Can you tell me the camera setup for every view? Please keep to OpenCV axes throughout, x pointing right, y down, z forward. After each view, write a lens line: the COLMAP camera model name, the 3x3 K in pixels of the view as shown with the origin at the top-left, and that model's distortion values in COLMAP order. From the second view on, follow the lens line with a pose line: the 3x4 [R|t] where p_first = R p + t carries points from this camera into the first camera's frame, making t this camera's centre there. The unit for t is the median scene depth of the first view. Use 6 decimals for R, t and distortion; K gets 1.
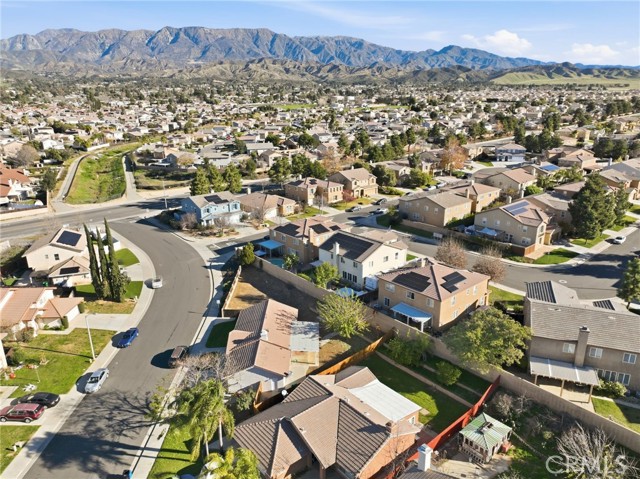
lens RADIAL K [[450.8, 0, 320.4], [0, 450.8, 240.0], [0, 0, 1]] dist [-0.002537, 0.020090]
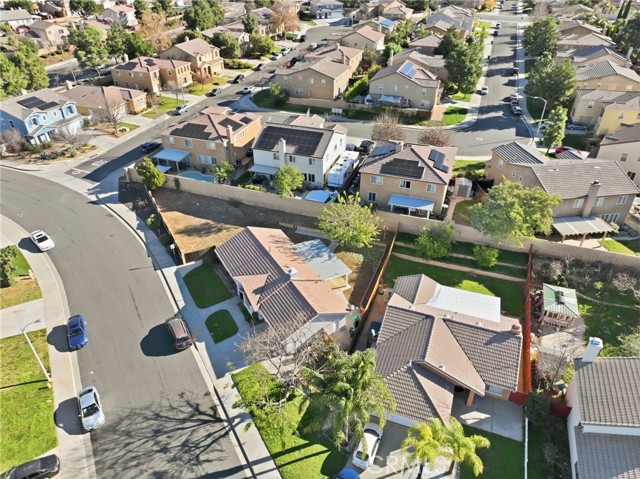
lens RADIAL K [[450.8, 0, 320.4], [0, 450.8, 240.0], [0, 0, 1]] dist [-0.002537, 0.020090]
pose [[0.871574, -0.265944, 0.411865, -0.253920], [0.143864, 0.941839, 0.303714, -0.052728], [-0.468681, -0.205457, 0.859142, 0.191280]]
